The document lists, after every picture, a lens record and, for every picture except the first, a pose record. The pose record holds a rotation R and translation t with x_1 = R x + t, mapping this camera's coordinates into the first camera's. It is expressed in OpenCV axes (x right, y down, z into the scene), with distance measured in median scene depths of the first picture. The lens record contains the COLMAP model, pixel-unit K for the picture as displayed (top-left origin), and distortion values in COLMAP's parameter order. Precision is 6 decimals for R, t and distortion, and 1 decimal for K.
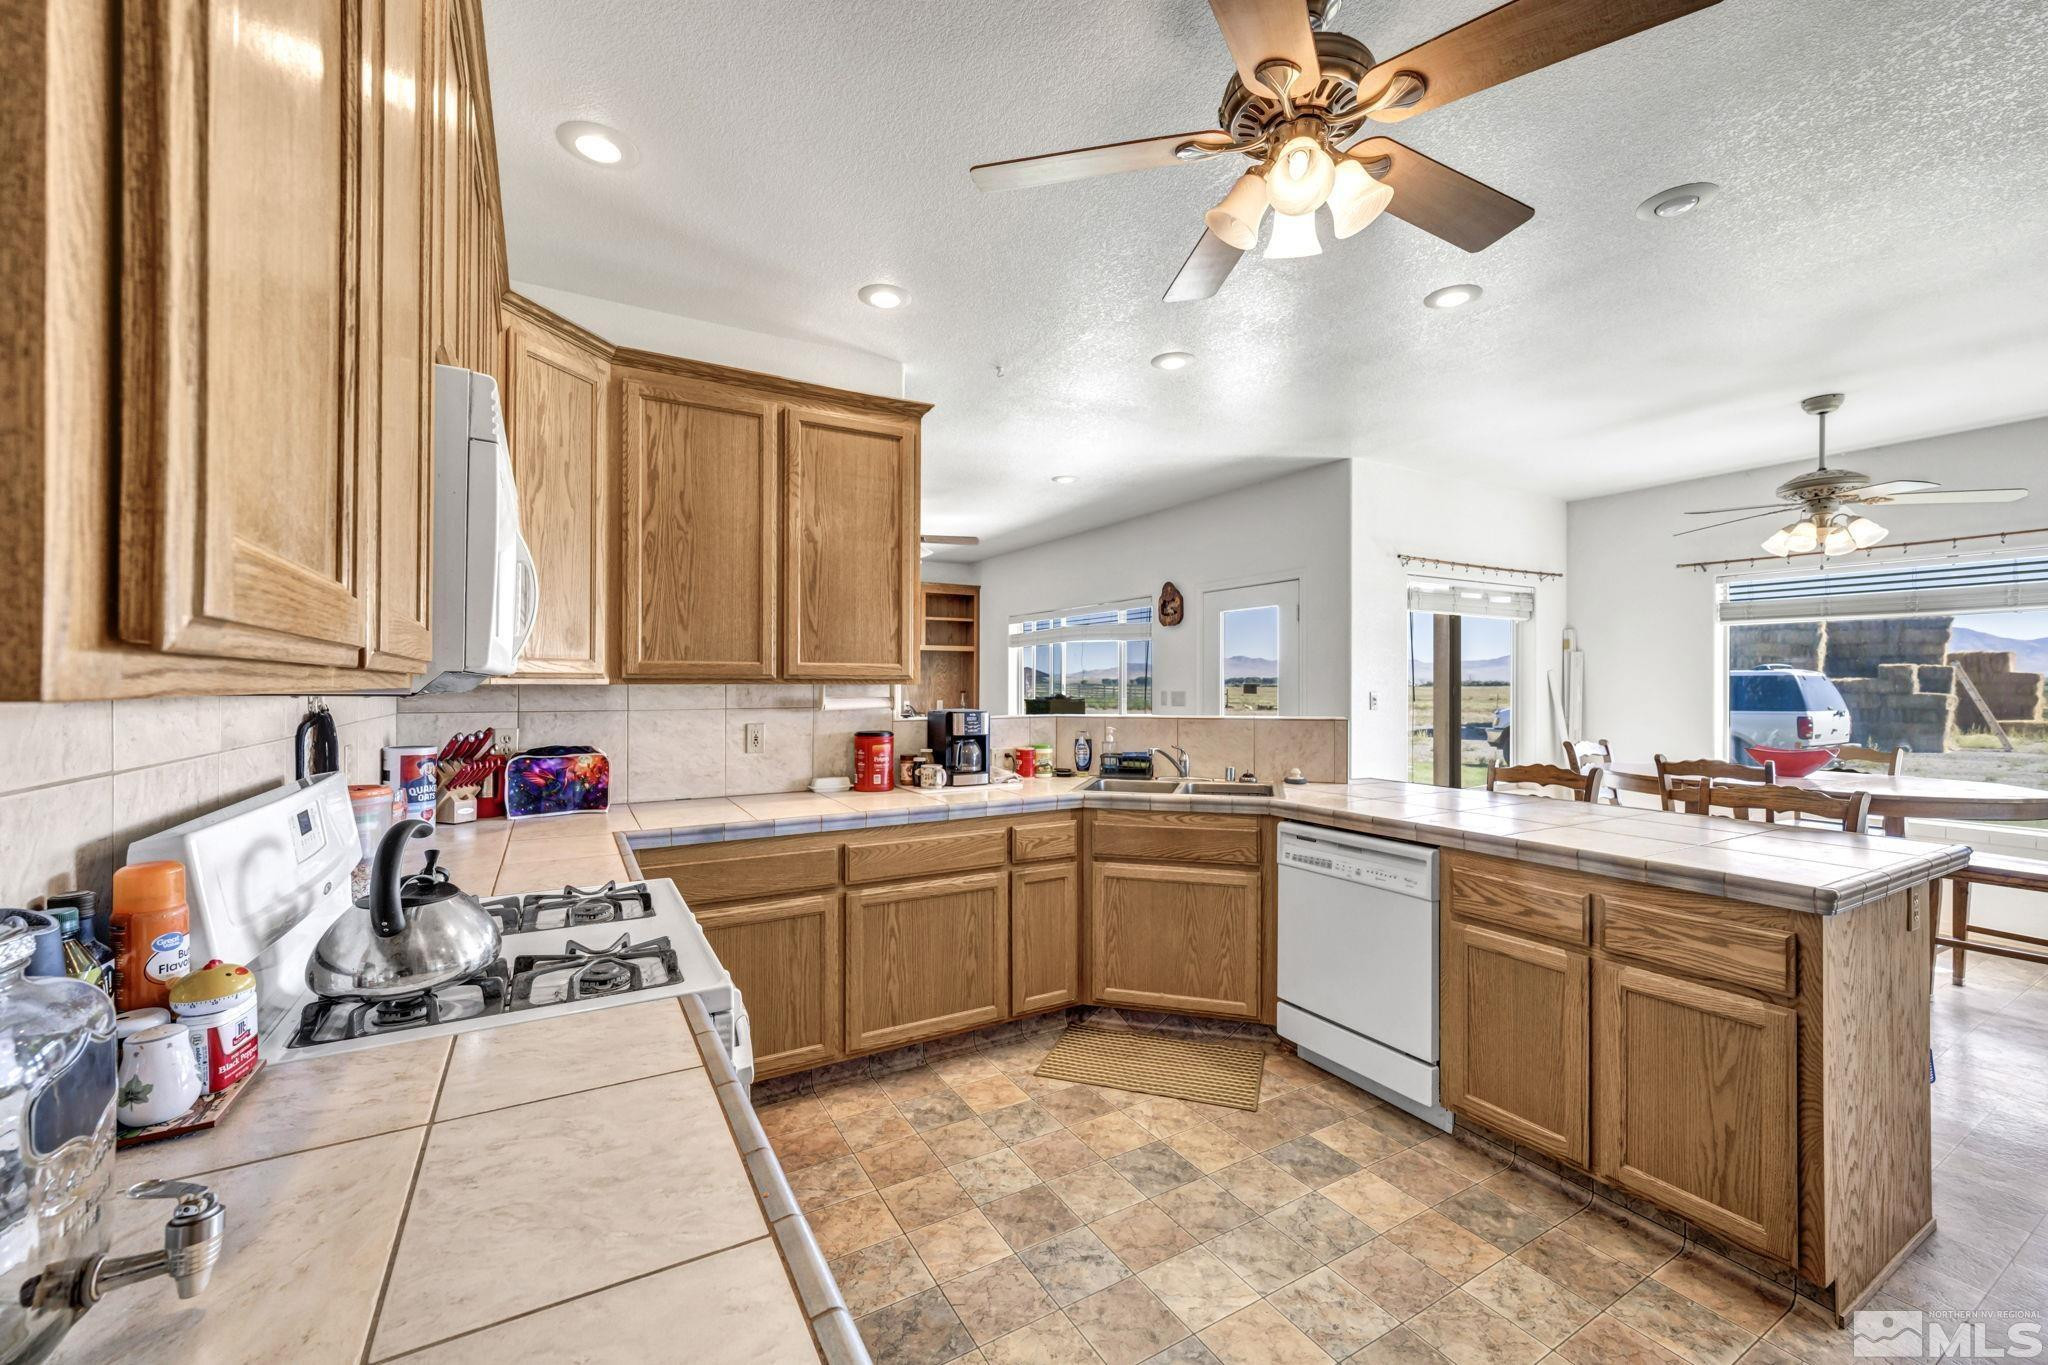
lens RADIAL K [[813.9, 0, 1027.6], [0, 813.9, 681.6], [0, 0, 1]] dist [0.002872, -0.000132]
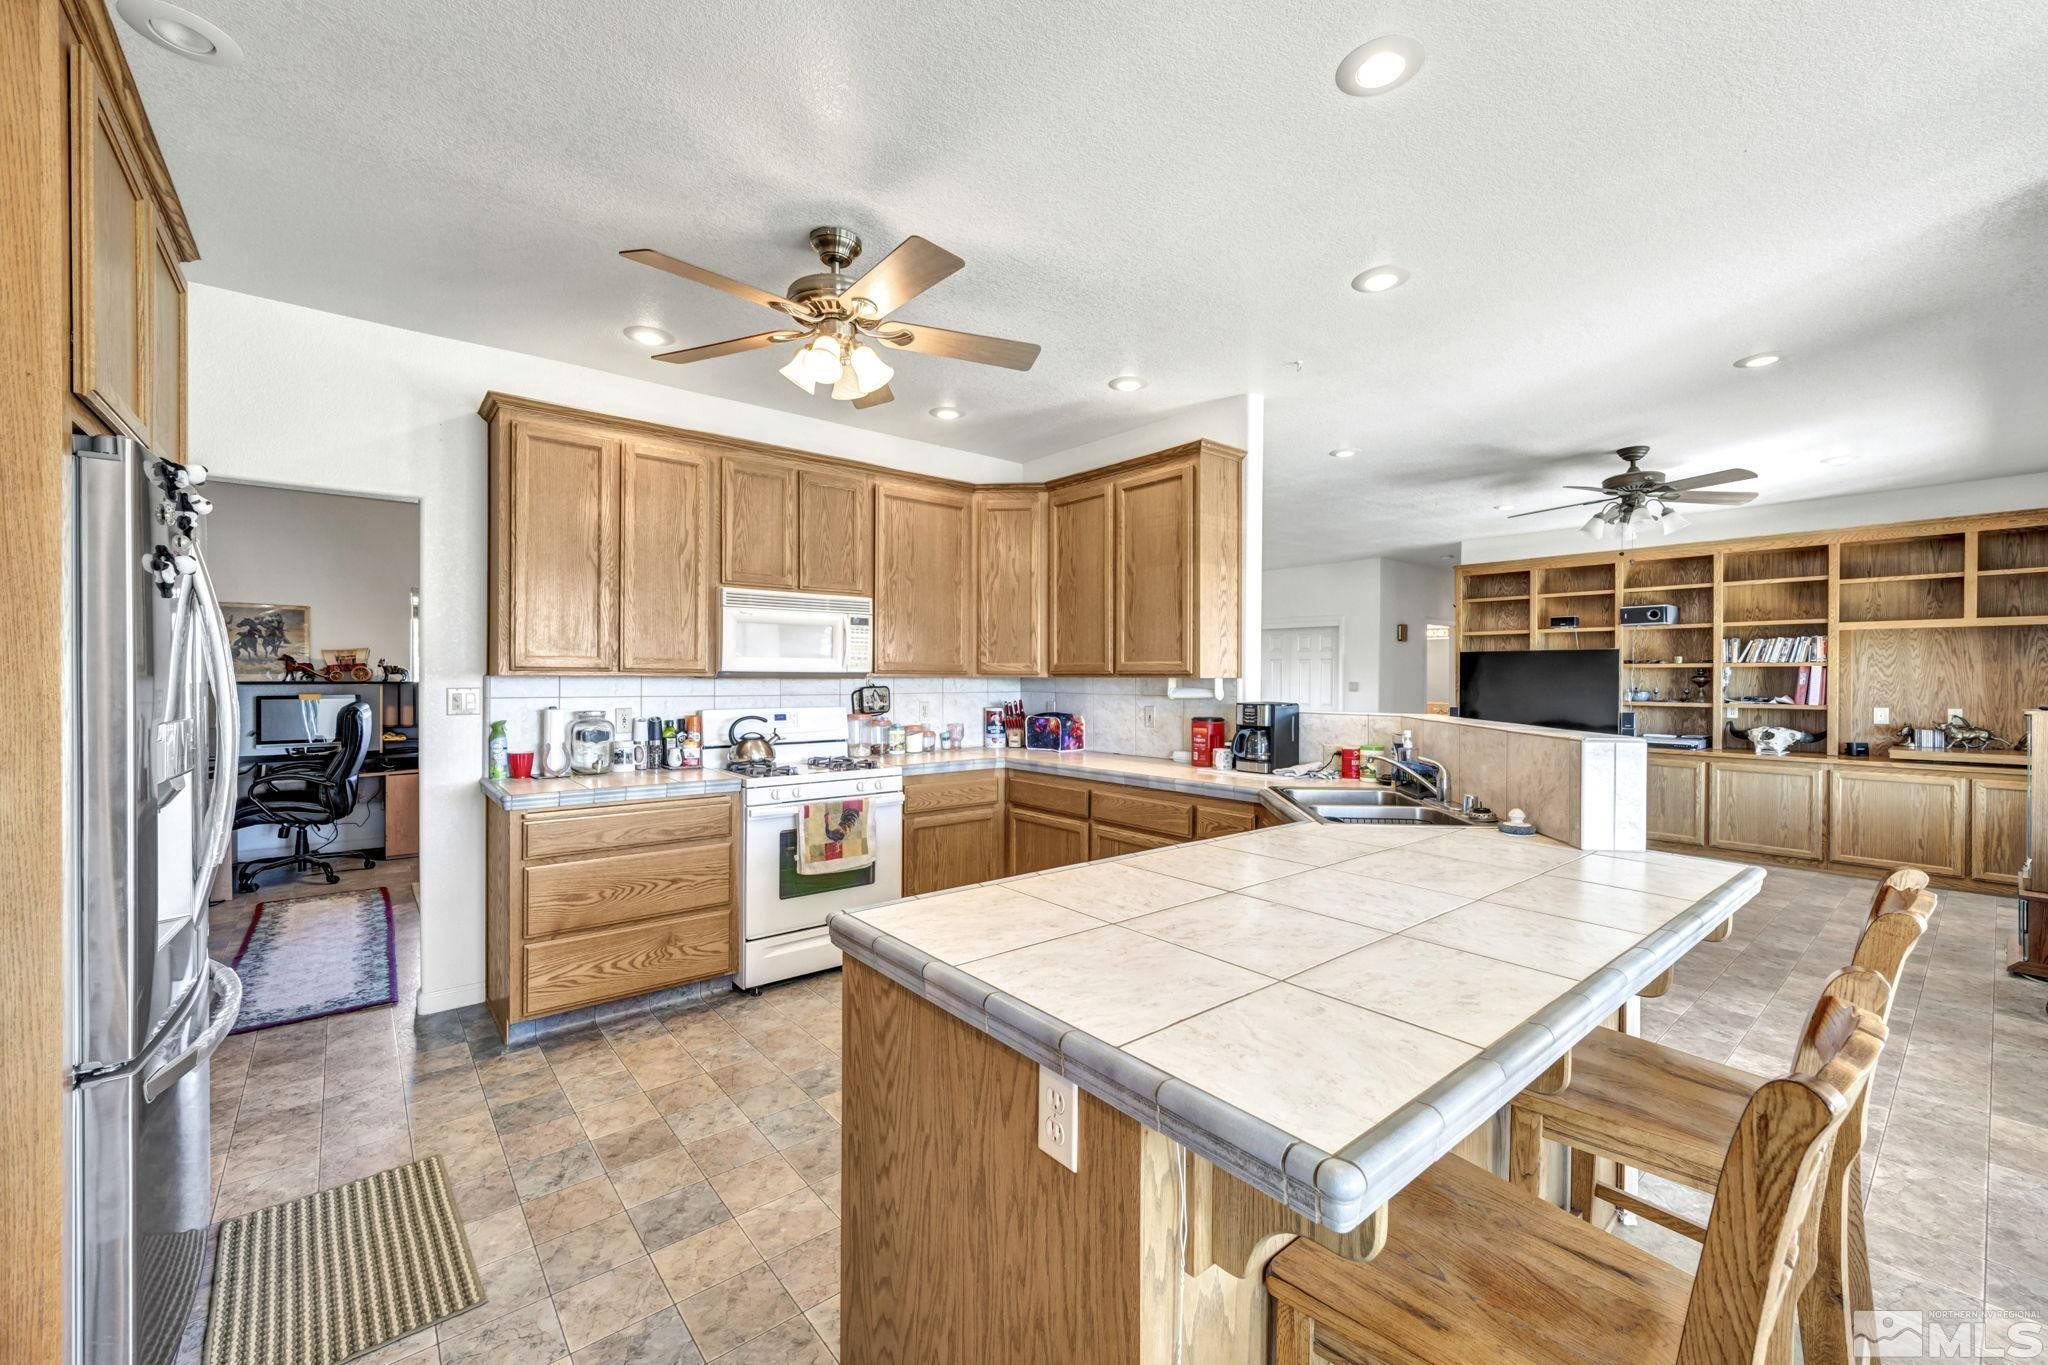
lens RADIAL K [[813.9, 0, 1029.3], [0, 813.9, 681.3], [0, 0, 1]] dist [0.002872, -0.000132]
pose [[0.167220, 0.005626, -0.985904, 1.092610], [-0.002121, 0.999983, 0.005346, 0.002529], [0.985917, 0.001197, 0.167229, 0.618067]]
